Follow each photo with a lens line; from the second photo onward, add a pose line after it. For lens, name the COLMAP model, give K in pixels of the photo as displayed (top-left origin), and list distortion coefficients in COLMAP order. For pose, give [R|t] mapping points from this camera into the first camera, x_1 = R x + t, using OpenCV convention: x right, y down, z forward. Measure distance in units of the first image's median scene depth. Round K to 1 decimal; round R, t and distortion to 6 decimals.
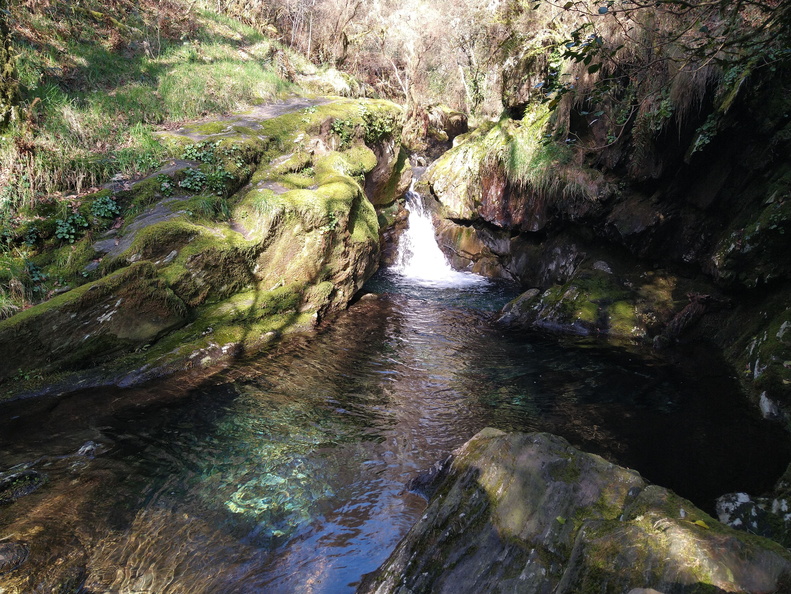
lens RADIAL K [[600.8, 0, 400.0], [0, 600.8, 292.1], [0, 0, 1]] dist [0.034152, -0.045388]
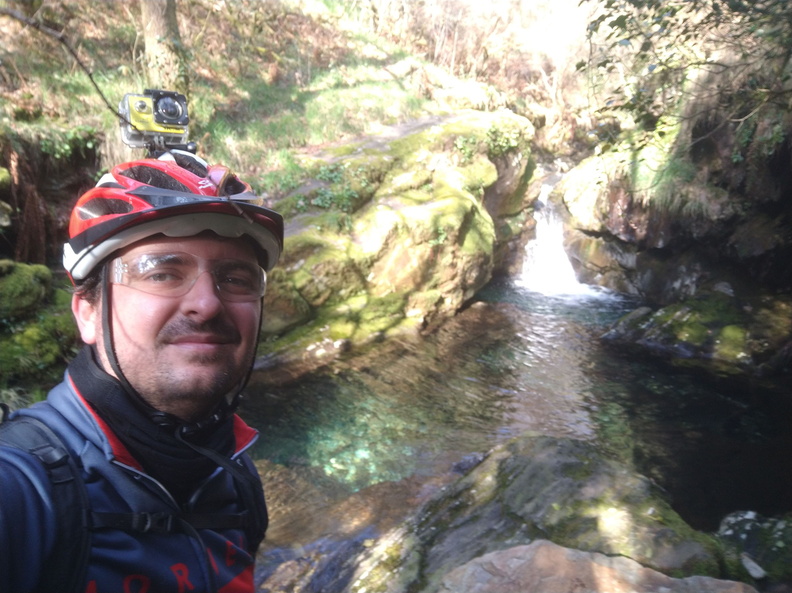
lens RADIAL K [[623.0, 0, 396.0], [0, 623.0, 296.5], [0, 0, 1]] dist [-0.002090, -0.007277]
pose [[0.965538, 0.055618, -0.254249, 0.085677], [-0.053543, 0.998452, 0.015080, -0.016466], [0.254694, -0.000947, 0.967021, -0.101782]]
